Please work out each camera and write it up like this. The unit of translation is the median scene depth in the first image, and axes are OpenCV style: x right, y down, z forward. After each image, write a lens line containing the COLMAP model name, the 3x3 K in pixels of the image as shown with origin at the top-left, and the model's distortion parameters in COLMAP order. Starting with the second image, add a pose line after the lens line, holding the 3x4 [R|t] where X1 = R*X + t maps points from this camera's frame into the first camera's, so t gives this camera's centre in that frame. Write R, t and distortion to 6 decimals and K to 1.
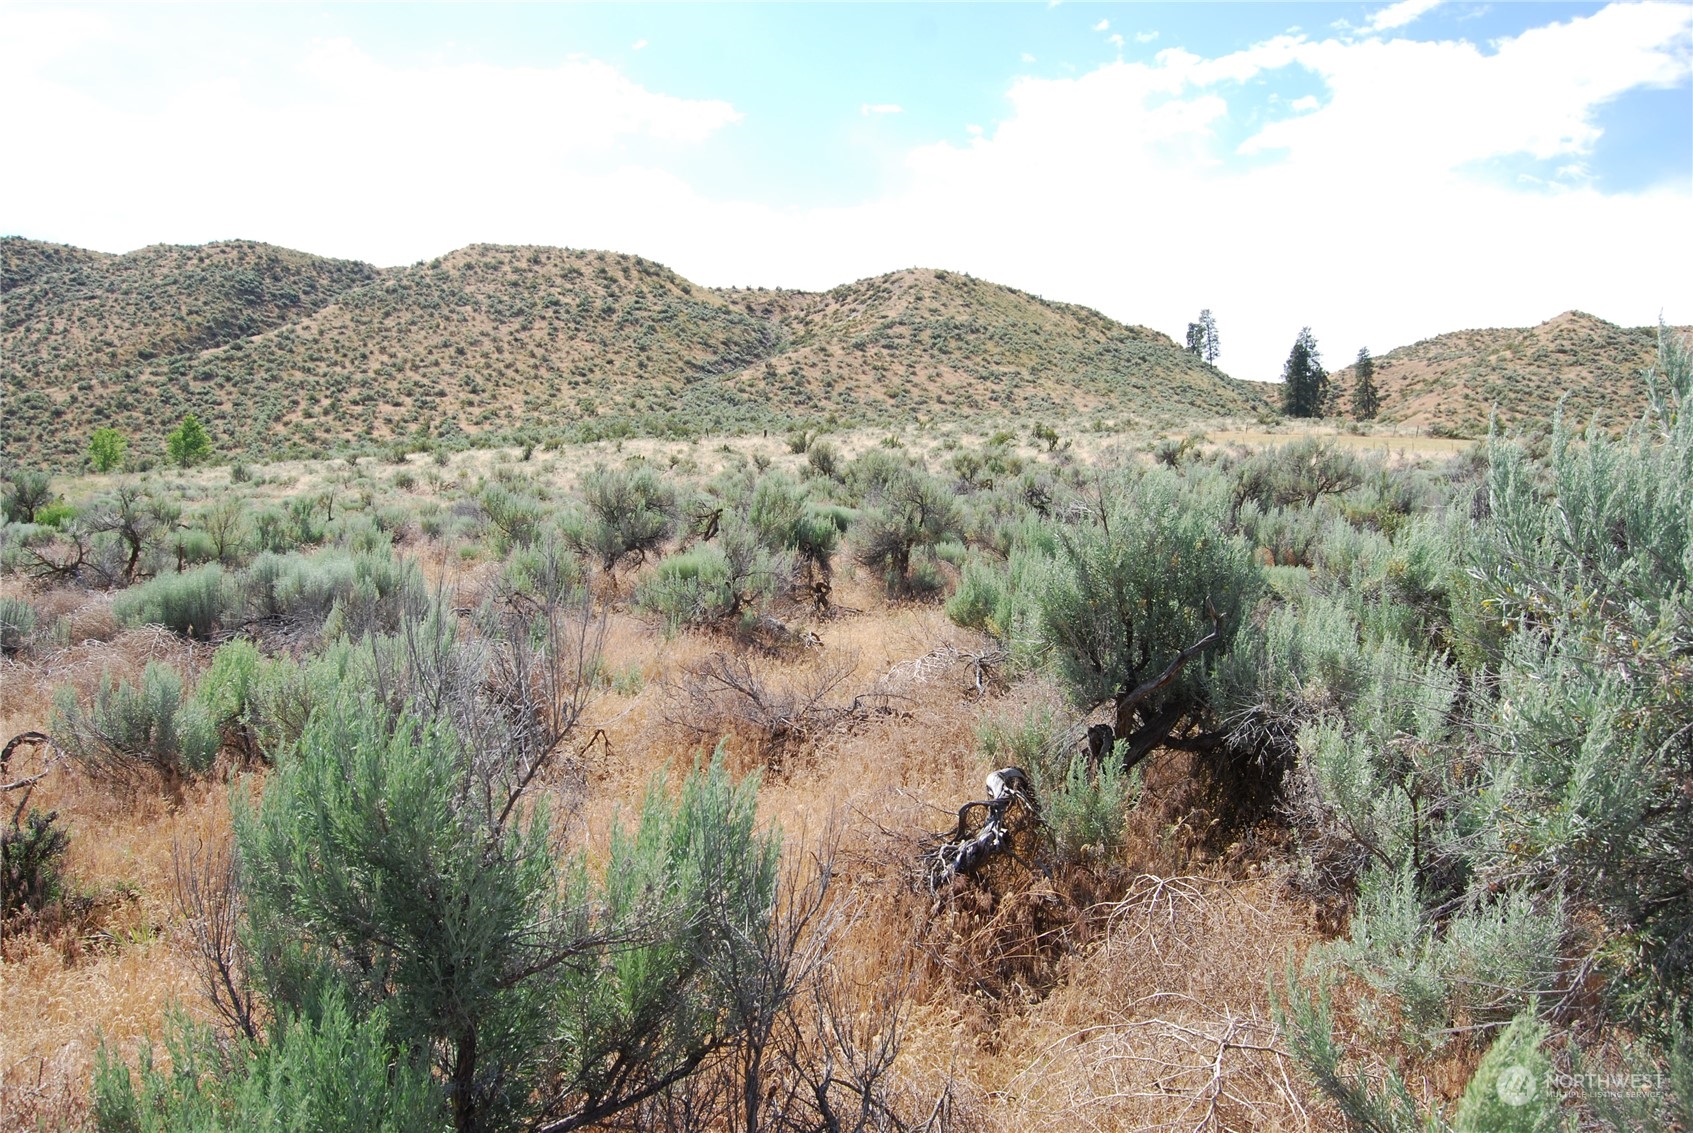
lens RADIAL K [[1338.1, 0, 846.5], [0, 1338.1, 566.5], [0, 0, 1]] dist [-0.095380, 0.037832]
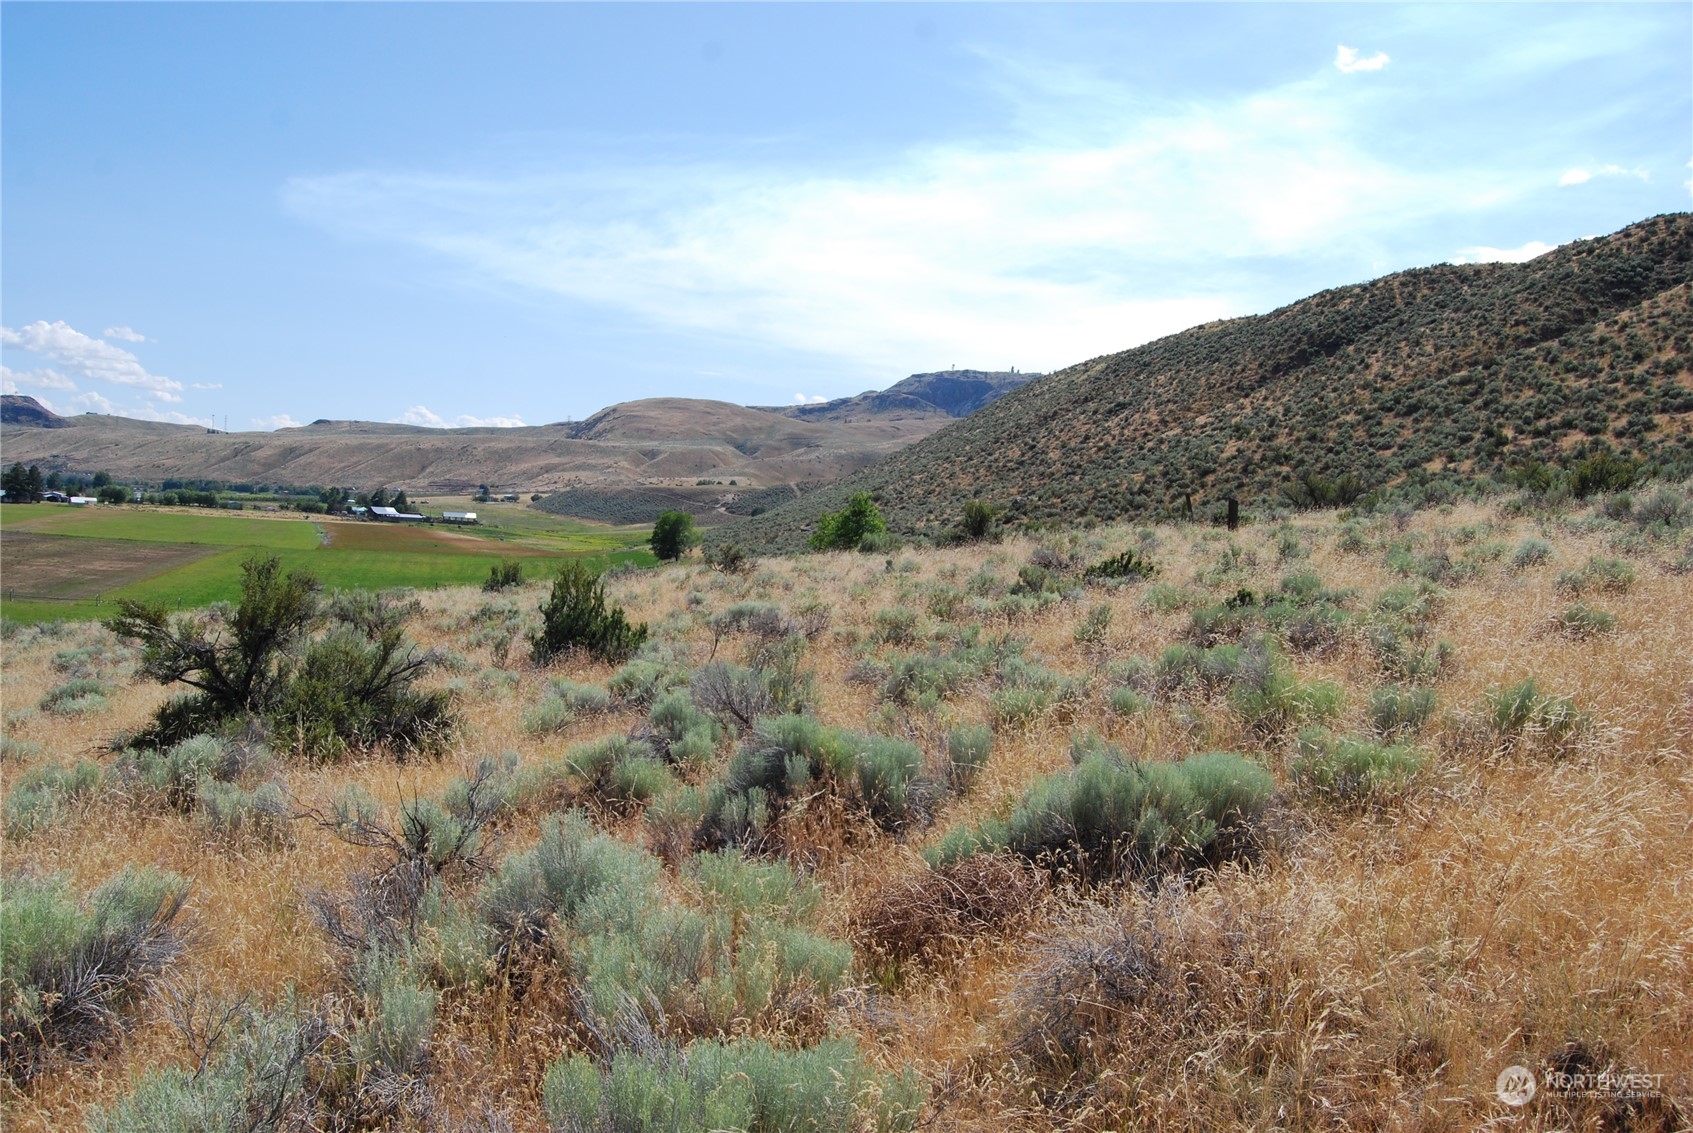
lens RADIAL K [[1341.3, 0, 846.5], [0, 1341.3, 566.5], [0, 0, 1]] dist [-0.093899, 0.037998]
pose [[0.353964, 0.011981, -0.935182, 0.081841], [-0.035147, 0.999382, -0.000499, -0.036530], [0.934598, 0.033045, 0.354167, 0.358893]]
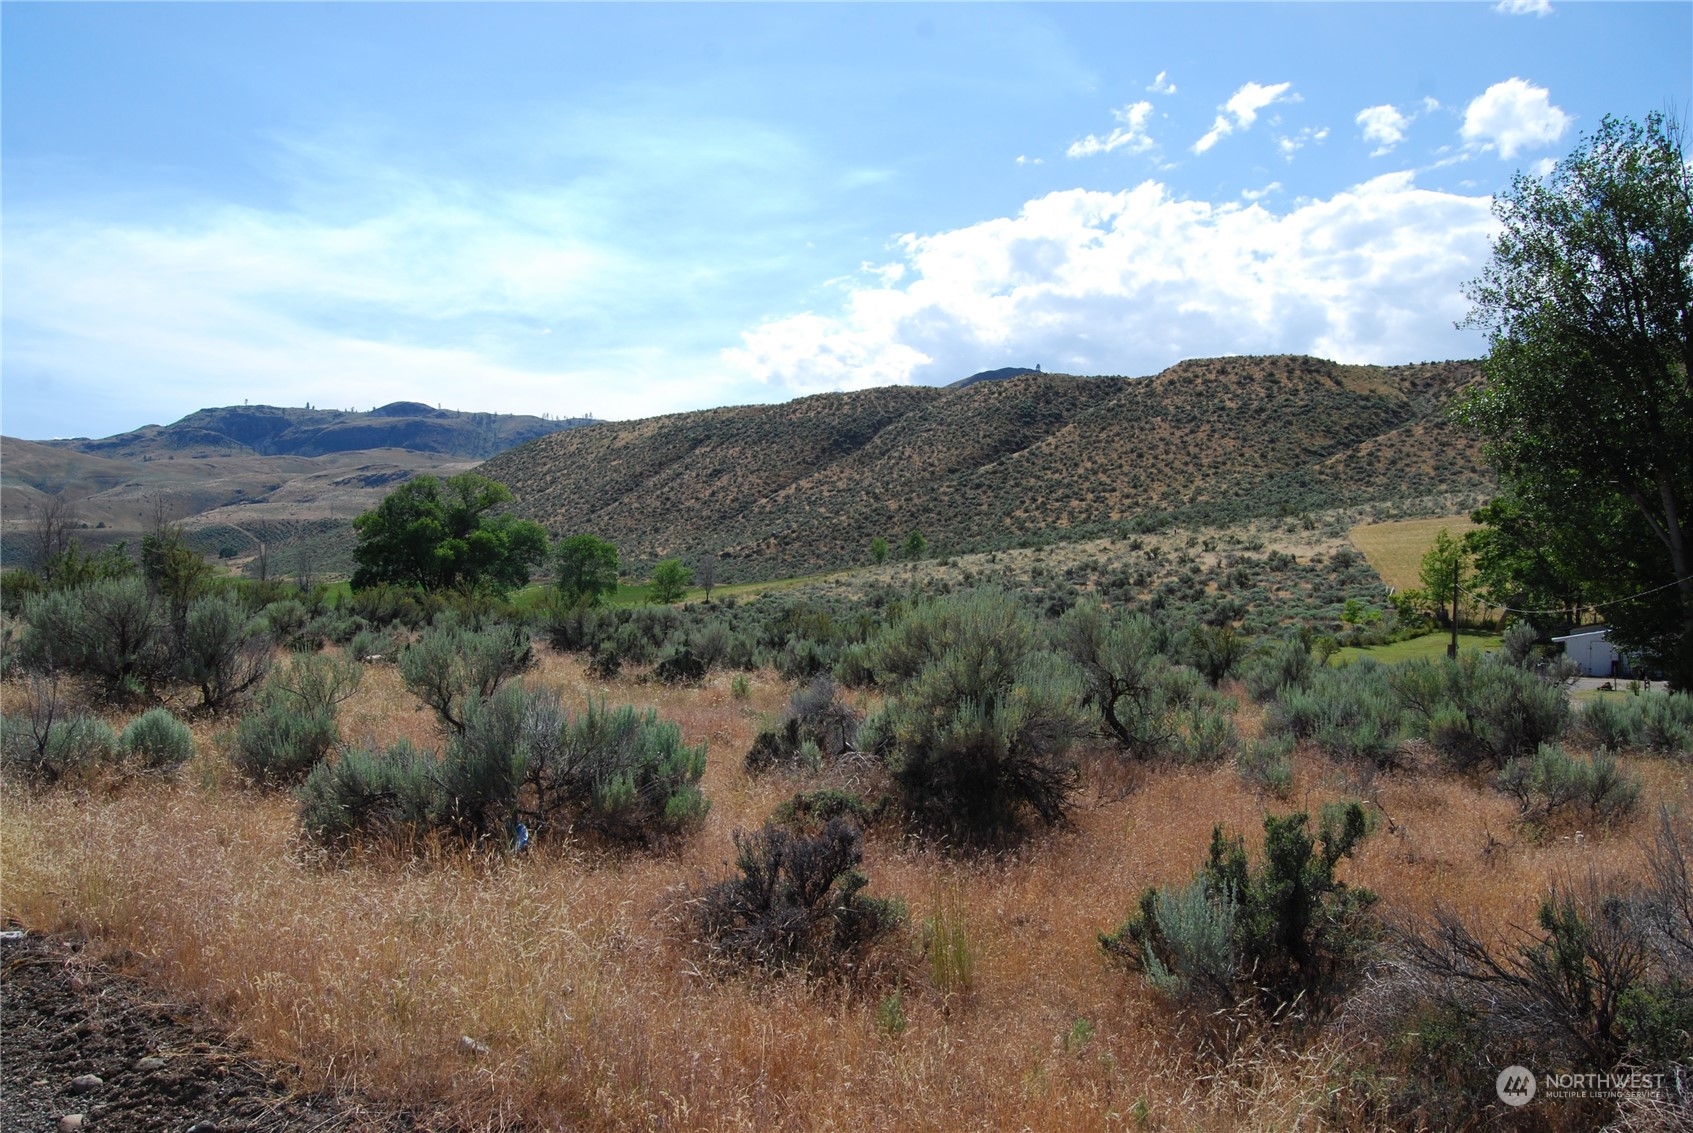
lens RADIAL K [[1338.1, 0, 846.5], [0, 1338.1, 566.5], [0, 0, 1]] dist [-0.095380, 0.037832]
pose [[0.789758, -0.030015, -0.612684, 0.300124], [0.014230, 0.999430, -0.030619, -0.002016], [0.613254, 0.015463, 0.789734, -0.295656]]
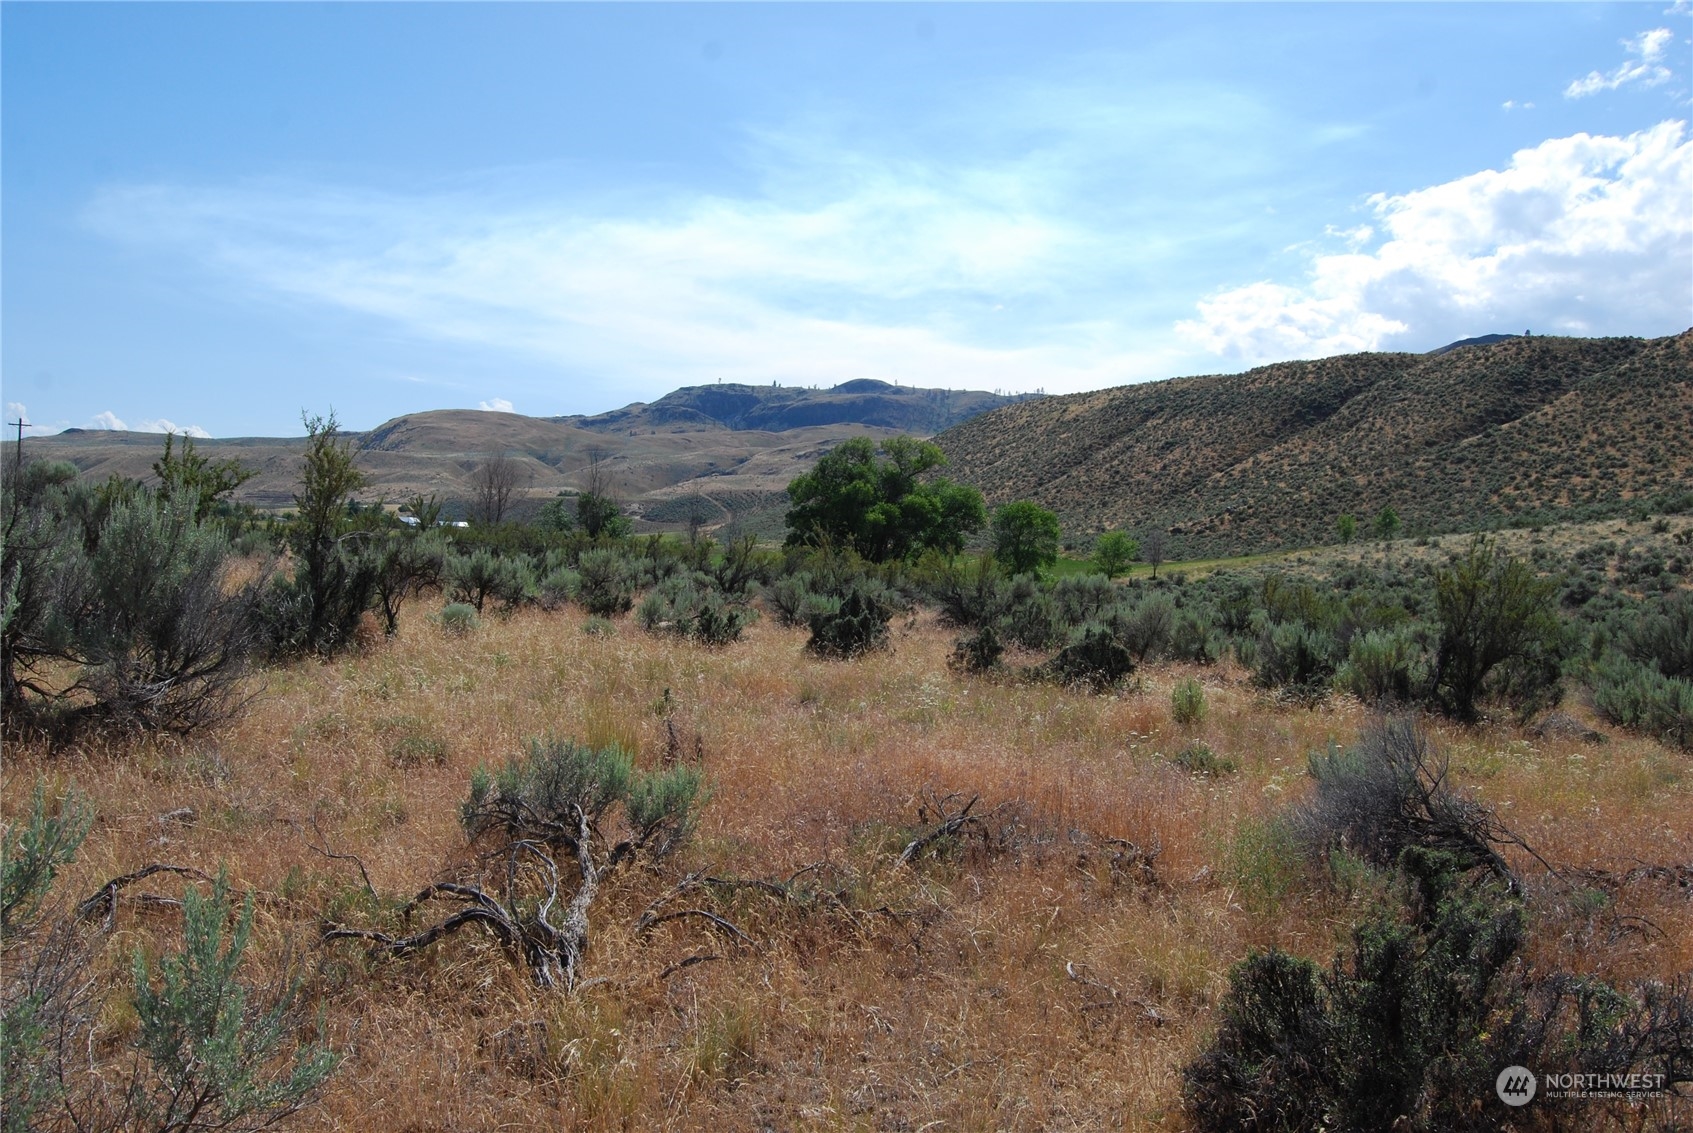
lens RADIAL K [[1338.1, 0, 846.5], [0, 1338.1, 566.5], [0, 0, 1]] dist [-0.095380, 0.037832]
pose [[0.546485, 0.000093, -0.837469, 0.278150], [-0.018265, 0.999763, -0.011807, -0.001232], [0.837270, 0.021749, 0.546358, -0.271543]]
